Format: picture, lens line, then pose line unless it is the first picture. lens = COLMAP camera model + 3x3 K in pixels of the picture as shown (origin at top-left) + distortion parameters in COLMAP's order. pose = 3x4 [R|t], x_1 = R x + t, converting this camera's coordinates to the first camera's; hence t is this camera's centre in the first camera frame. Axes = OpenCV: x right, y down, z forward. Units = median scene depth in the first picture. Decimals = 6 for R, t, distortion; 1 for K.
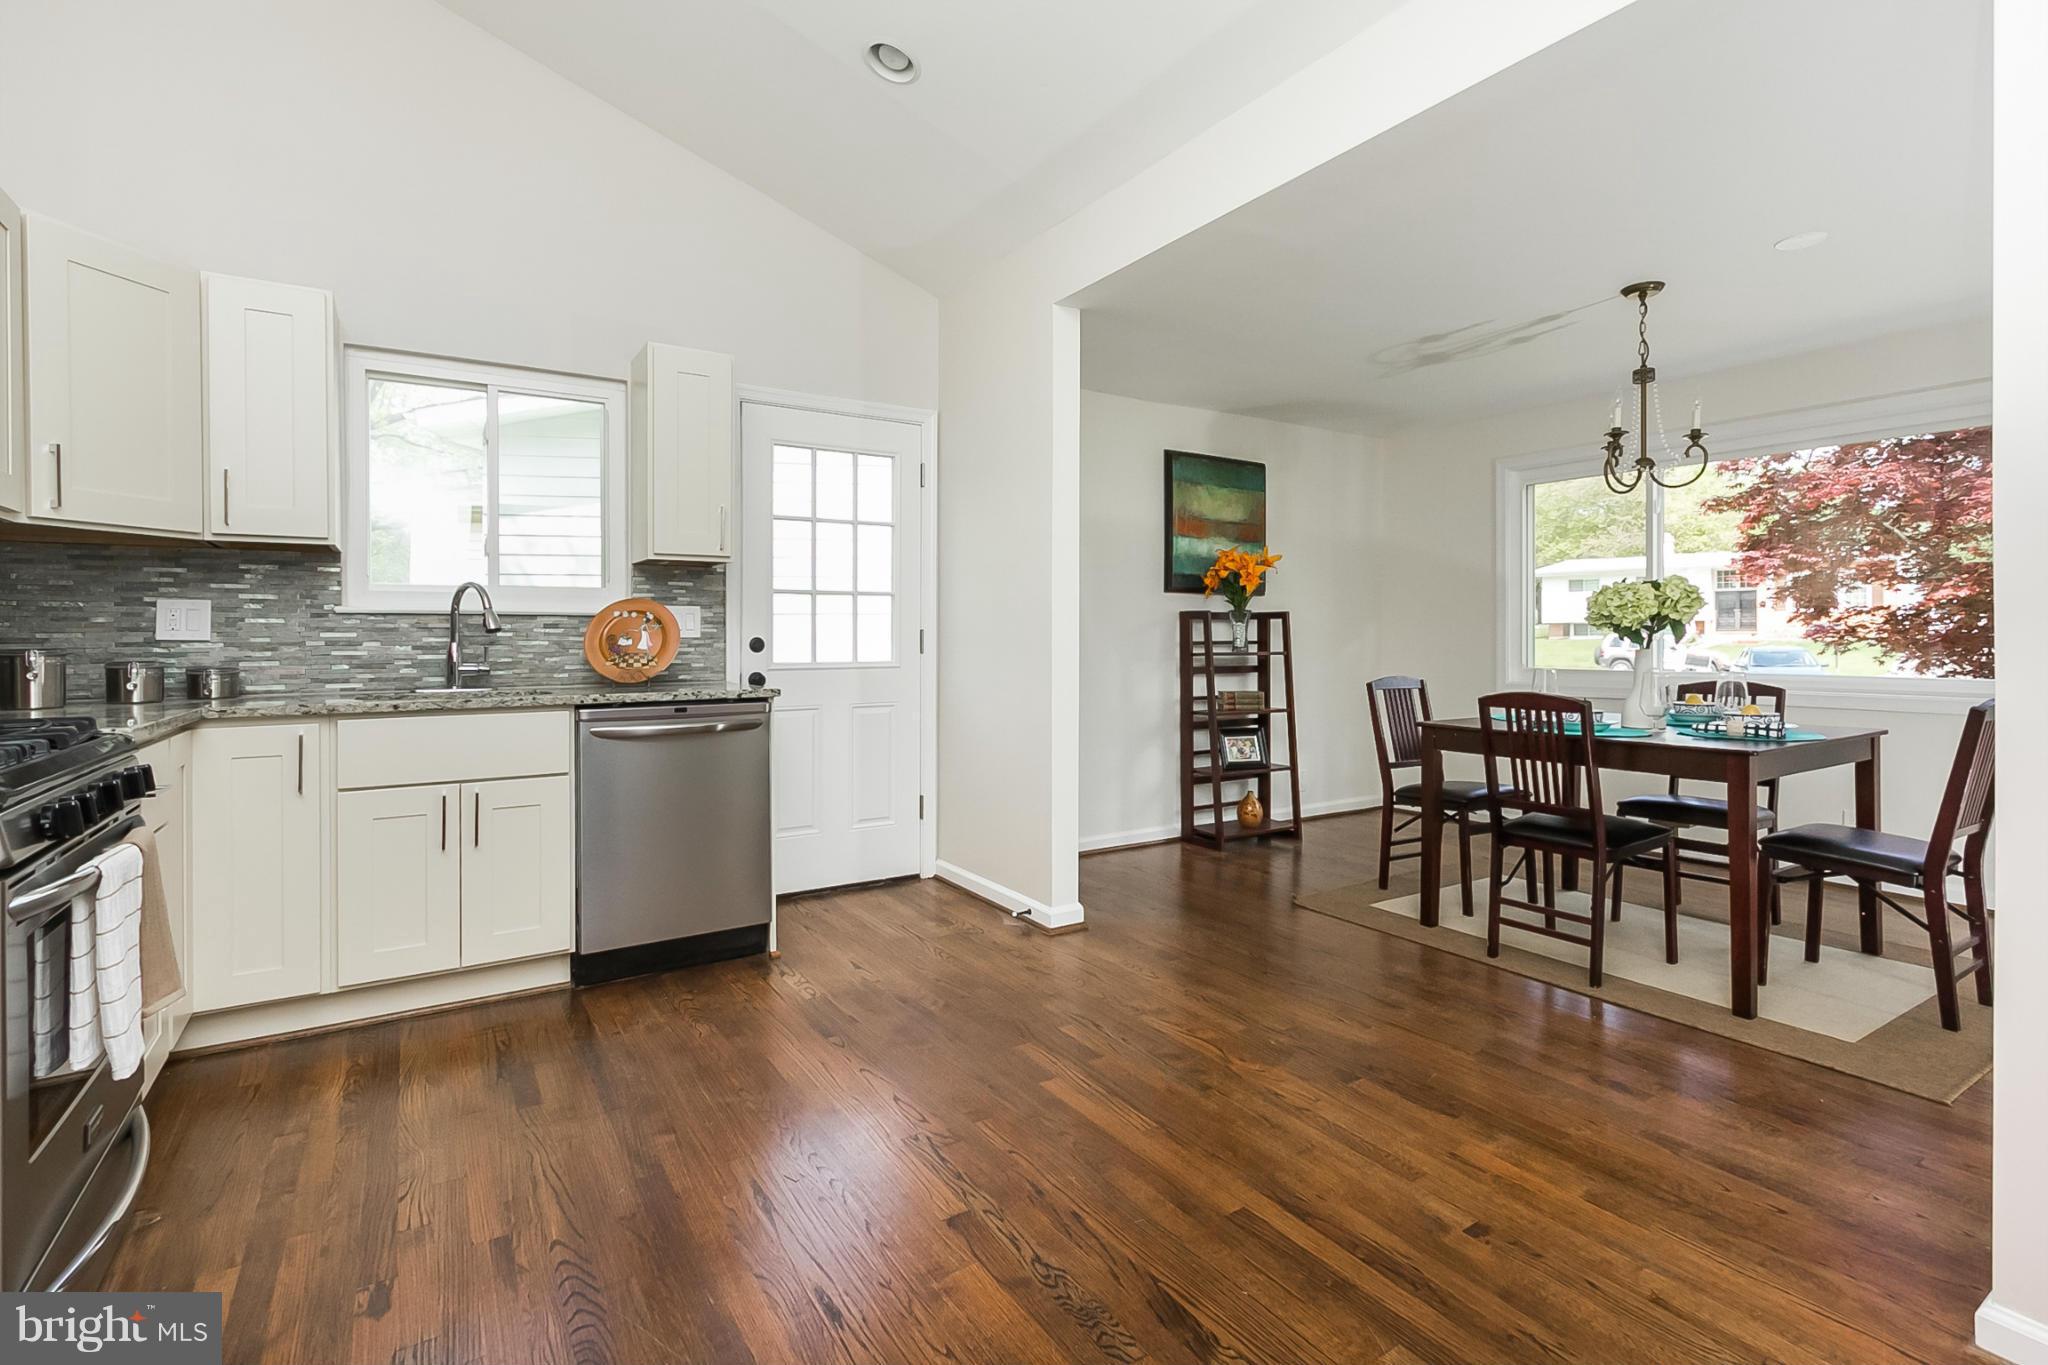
lens RADIAL K [[961.3, 0, 1006.1], [0, 961.3, 641.4], [0, 0, 1]] dist [0.005727, -0.001288]
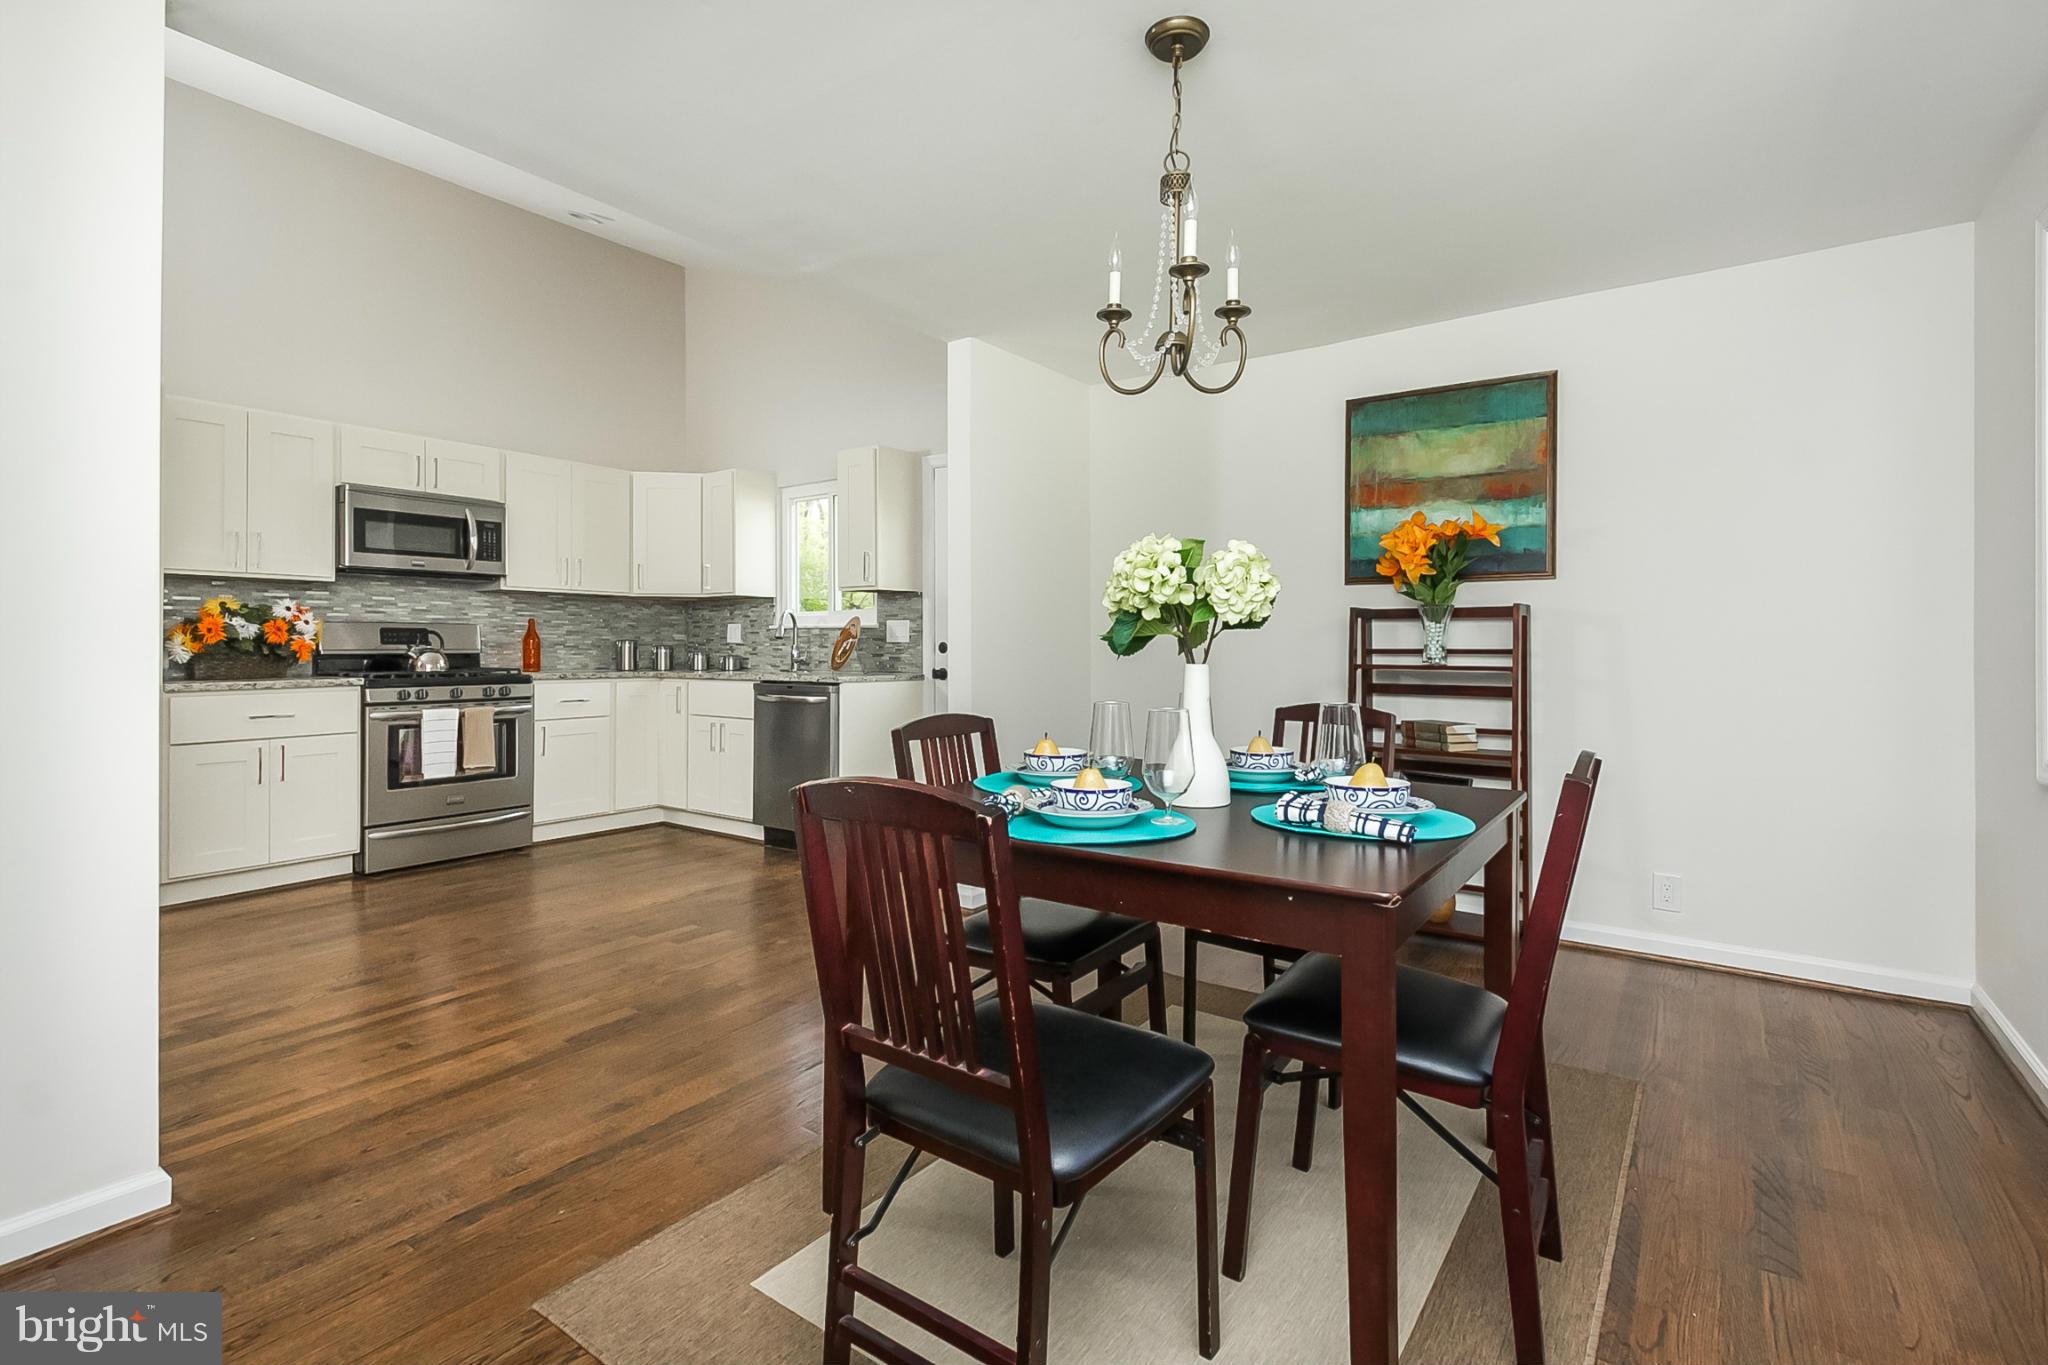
lens RADIAL K [[961.3, 0, 1040.2], [0, 961.3, 646.3], [0, 0, 1]] dist [0.005727, -0.001288]
pose [[0.370360, 0.004408, -0.928878, 1.204520], [-0.008677, 0.999962, 0.001285, -0.001395], [0.928848, 0.007584, 0.370384, 0.740600]]
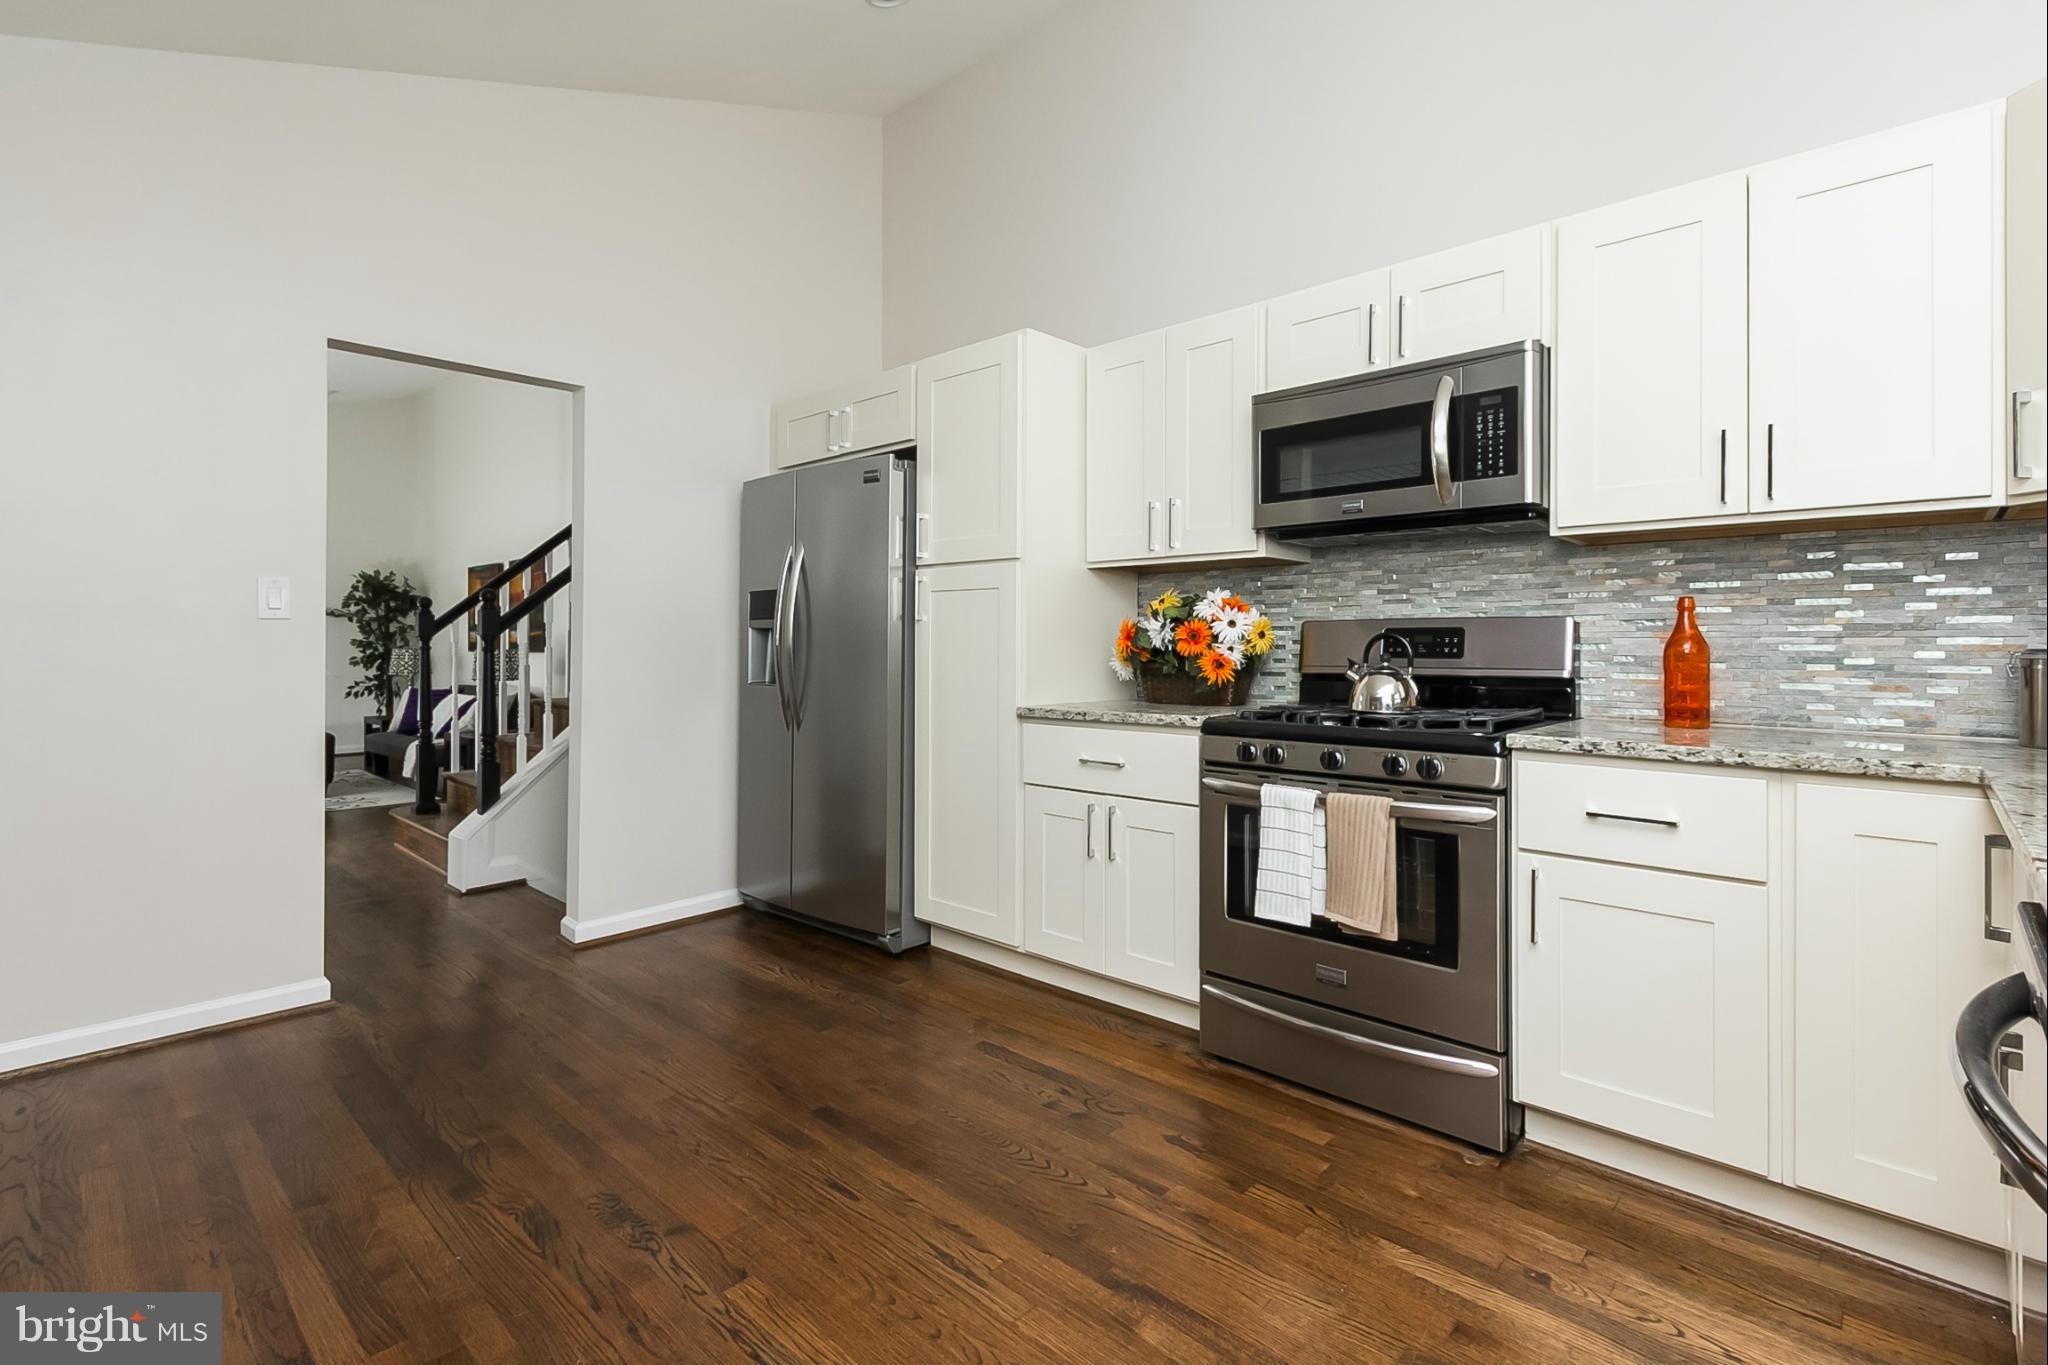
lens RADIAL K [[936.6, 0, 1016.5], [0, 936.6, 642.0], [0, 0, 1]] dist [0.003090, -0.000579]
pose [[-0.967978, 0.002108, -0.251026, -0.047880], [0.001105, 0.999991, 0.004137, -0.011407], [0.251032, 0.003728, -0.967972, 1.070035]]
